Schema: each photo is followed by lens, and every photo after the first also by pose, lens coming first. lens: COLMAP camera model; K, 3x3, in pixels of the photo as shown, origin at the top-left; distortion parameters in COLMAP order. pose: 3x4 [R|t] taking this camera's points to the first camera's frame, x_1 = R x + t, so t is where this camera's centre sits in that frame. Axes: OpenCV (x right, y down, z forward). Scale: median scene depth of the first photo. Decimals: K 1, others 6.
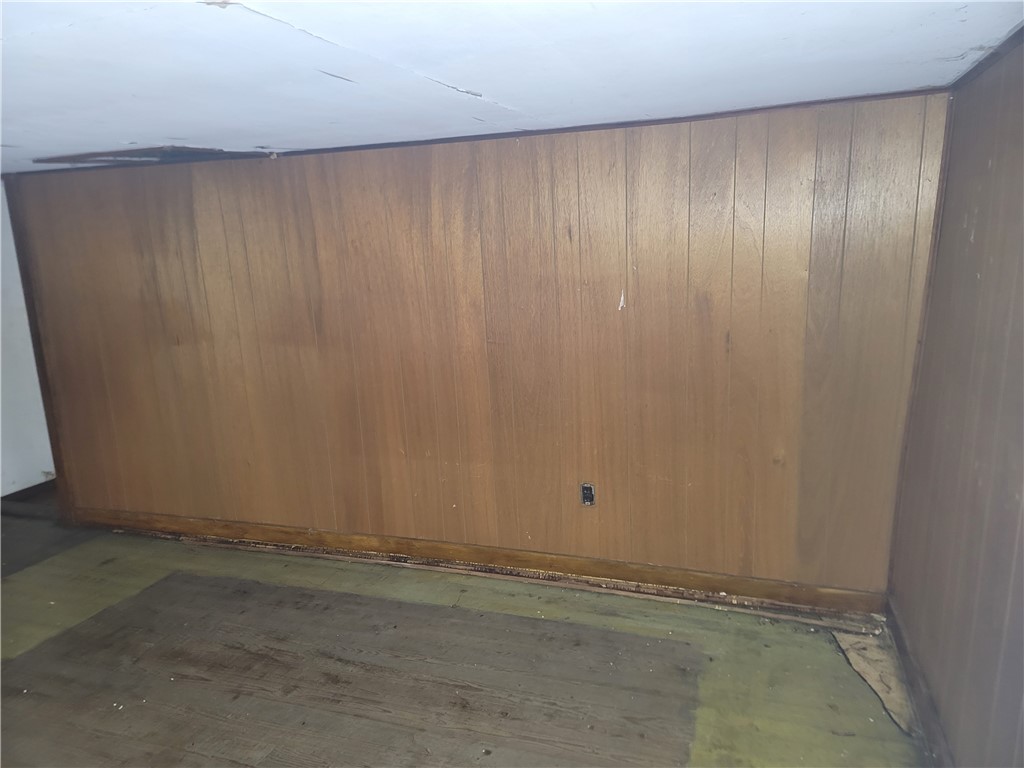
lens RADIAL K [[741.6, 0, 517.3], [0, 741.6, 385.2], [0, 0, 1]] dist [0.084537, -0.072607]
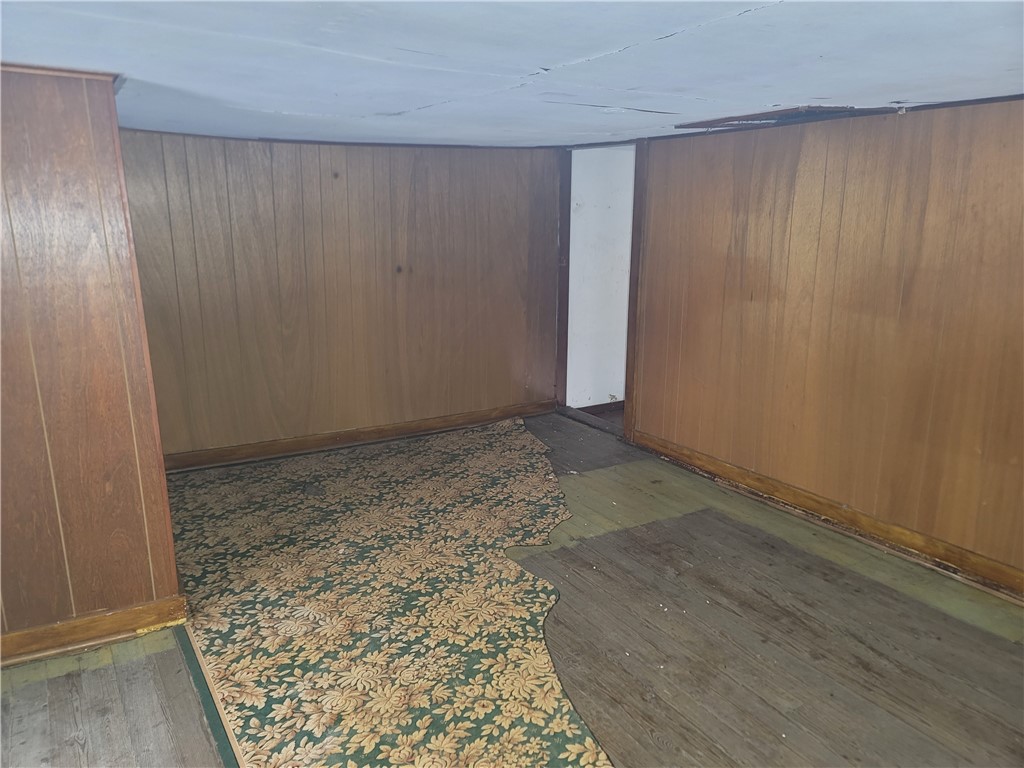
lens RADIAL K [[741.6, 0, 517.3], [0, 741.6, 385.2], [0, 0, 1]] dist [0.084537, -0.072607]
pose [[0.781123, 0.184095, -0.596620, -0.063863], [-0.155866, 0.982786, 0.099184, 0.010522], [0.604609, 0.015518, 0.796371, -0.034010]]
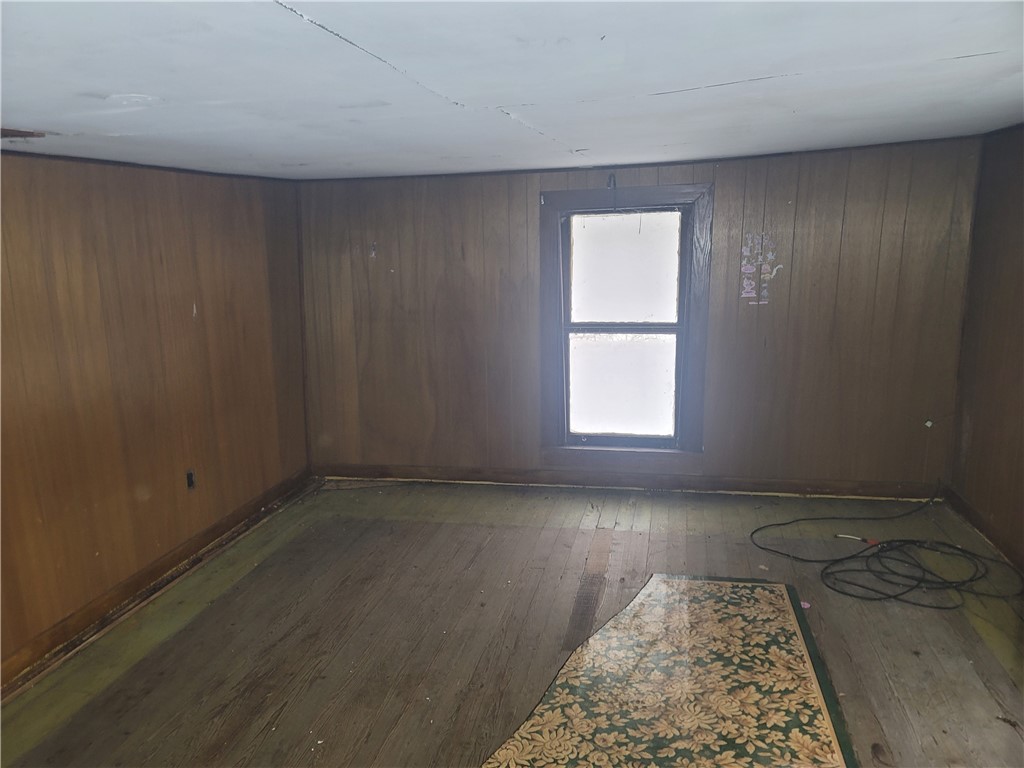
lens RADIAL K [[743.2, 0, 512.0], [0, 743.2, 384.0], [0, 0, 1]] dist [0.091562, -0.059118]
pose [[-0.109361, -0.158473, 0.981288, -1.070038], [0.236919, 0.954602, 0.180567, -0.087545], [-0.965355, 0.252233, -0.066850, 0.547415]]
